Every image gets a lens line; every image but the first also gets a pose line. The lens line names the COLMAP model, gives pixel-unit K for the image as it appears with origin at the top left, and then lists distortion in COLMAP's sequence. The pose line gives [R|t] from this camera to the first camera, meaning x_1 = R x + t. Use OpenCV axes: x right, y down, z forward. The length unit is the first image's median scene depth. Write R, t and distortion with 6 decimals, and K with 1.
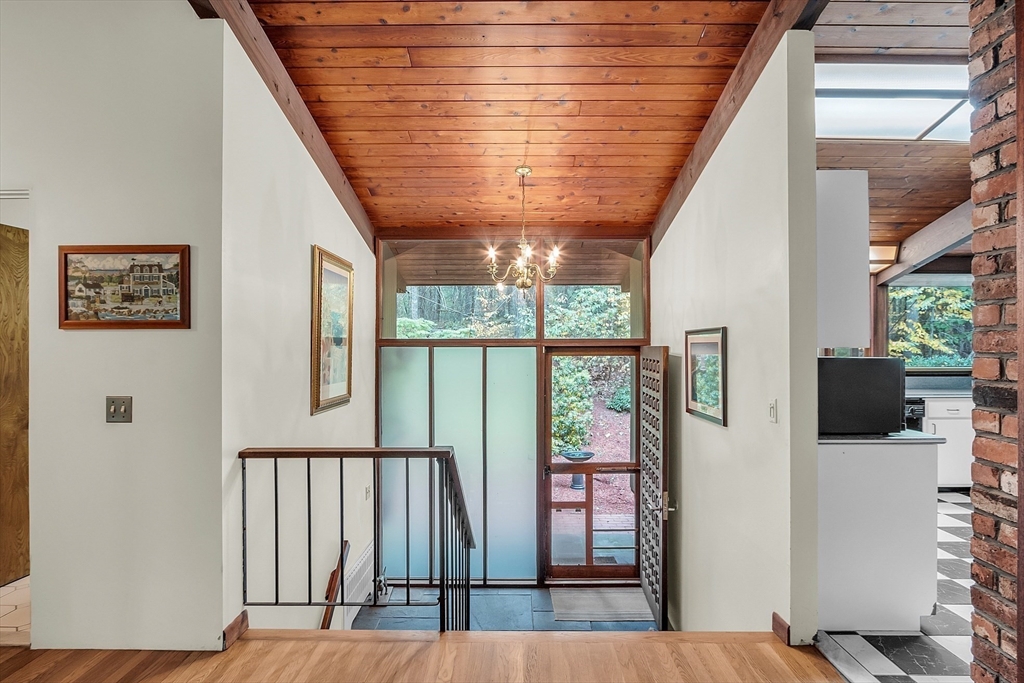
lens RADIAL K [[524.9, 0, 513.3], [0, 524.9, 347.6], [0, 0, 1]] dist [-0.021827, 0.003322]
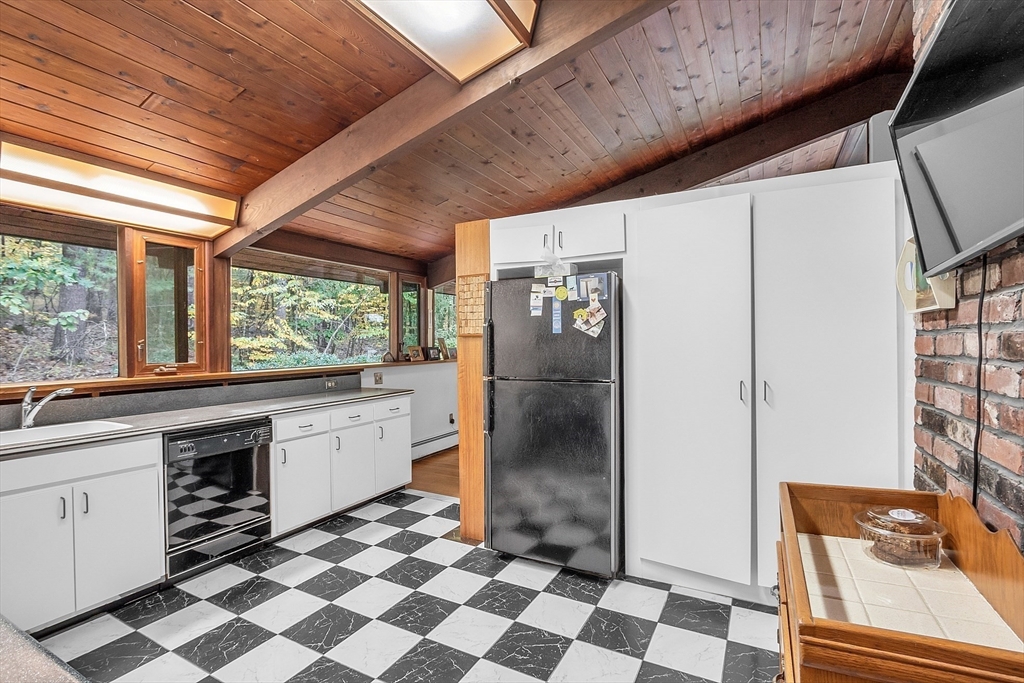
lens RADIAL K [[484.8, 0, 511.8], [0, 484.8, 341.6], [0, 0, 1]] dist [-0.022938, -0.000163]
pose [[0.462301, -0.004865, 0.886710, 0.139125], [0.008027, 0.999967, 0.001301, -0.001312], [-0.886687, 0.006516, 0.462325, 0.154605]]
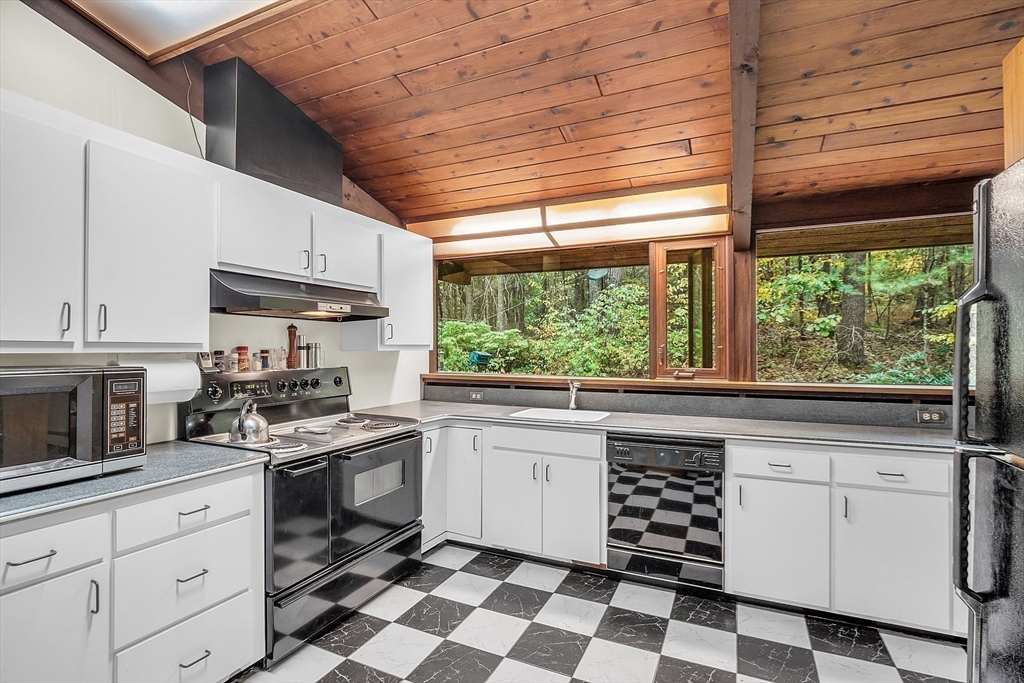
lens RADIAL K [[495.5, 0, 510.3], [0, 495.5, 345.3], [0, 0, 1]] dist [0.001874, -0.001430]
pose [[0.907749, -0.004896, -0.419486, 0.313406], [0.001321, 0.999960, -0.008813, -0.000751], [0.419513, 0.007446, 0.907719, 0.156179]]
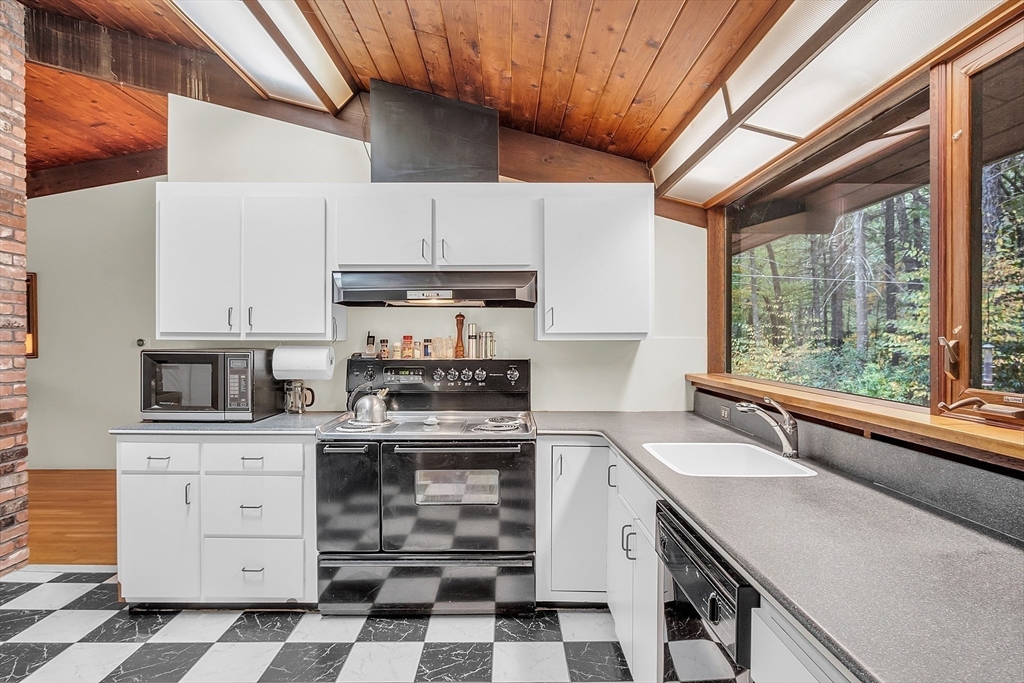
lens RADIAL K [[610.9, 0, 509.2], [0, 610.9, 347.2], [0, 0, 1]] dist [0.003761, -0.000662]
pose [[-0.001784, 0.011278, -0.999935, 0.407264], [-0.004206, 0.999927, 0.011285, -0.000399], [0.999990, 0.004226, -0.001736, 0.351339]]
